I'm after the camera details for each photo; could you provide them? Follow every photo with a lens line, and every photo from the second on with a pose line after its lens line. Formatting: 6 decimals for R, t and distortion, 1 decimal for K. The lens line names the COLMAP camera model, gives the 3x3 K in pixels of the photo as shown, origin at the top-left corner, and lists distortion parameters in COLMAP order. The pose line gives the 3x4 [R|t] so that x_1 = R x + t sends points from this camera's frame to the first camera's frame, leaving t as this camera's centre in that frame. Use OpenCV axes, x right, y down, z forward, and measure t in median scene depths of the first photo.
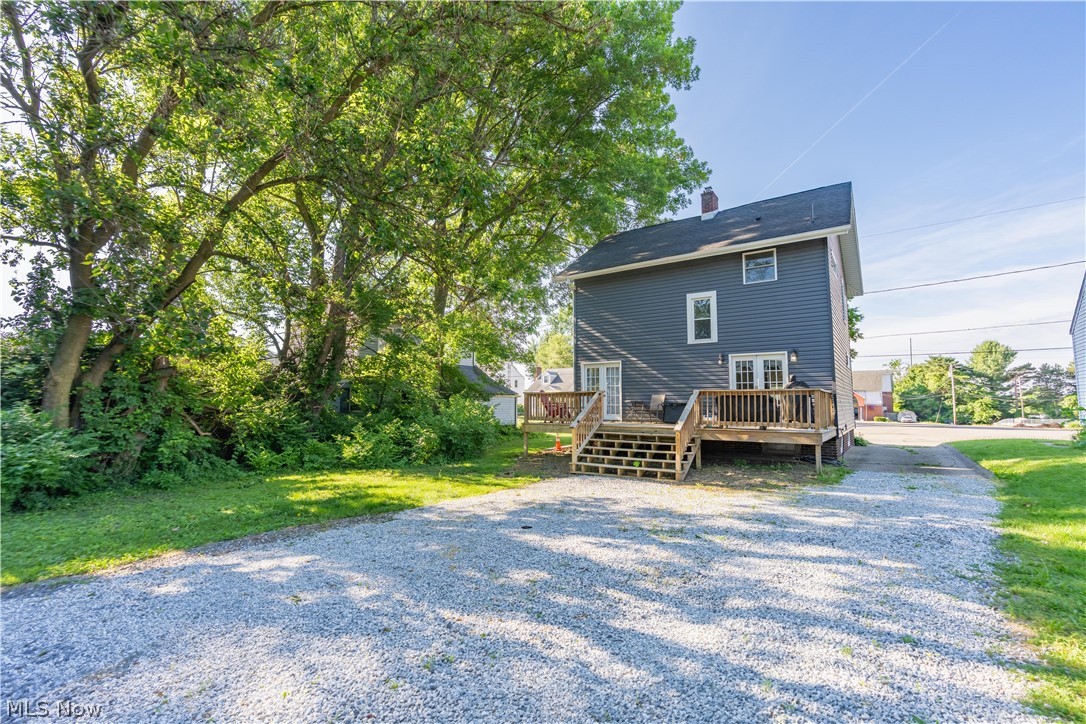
lens RADIAL K [[489.5, 0, 542.7], [0, 489.5, 359.8], [0, 0, 1]] dist [-0.002443, 0.000916]
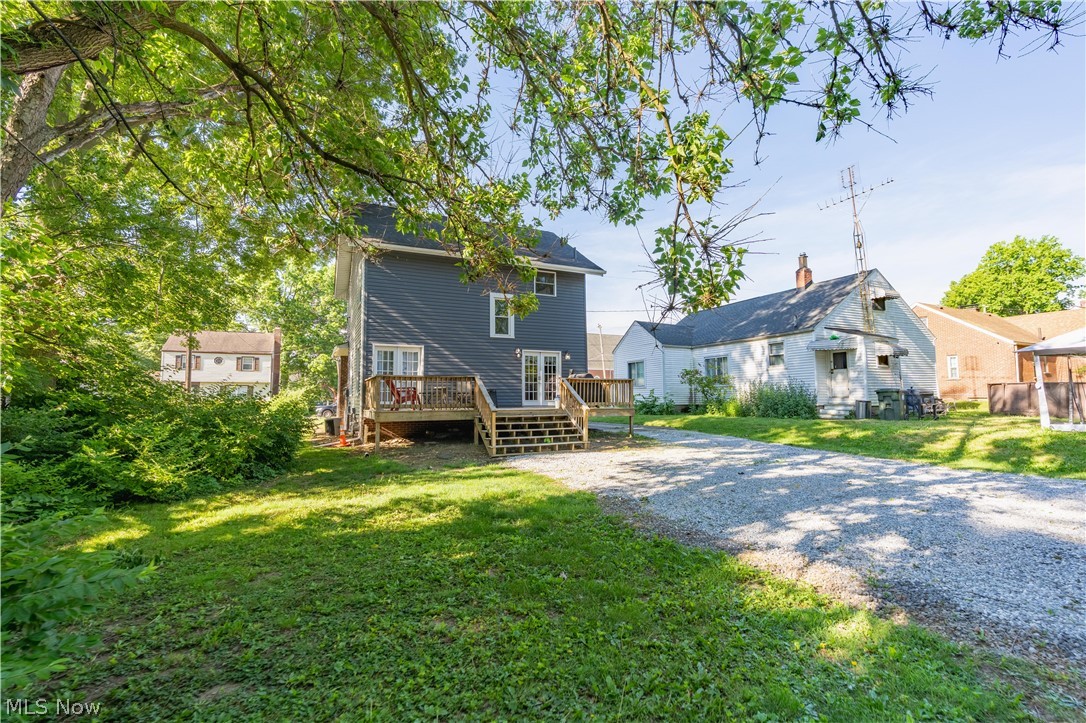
lens RADIAL K [[489.5, 0, 542.7], [0, 489.5, 359.3], [0, 0, 1]] dist [-0.002443, 0.000916]
pose [[0.501493, 0.059471, 0.863115, -0.661286], [-0.076897, 0.996750, -0.023999, 0.039308], [-0.861738, -0.054336, 0.504436, 0.347877]]
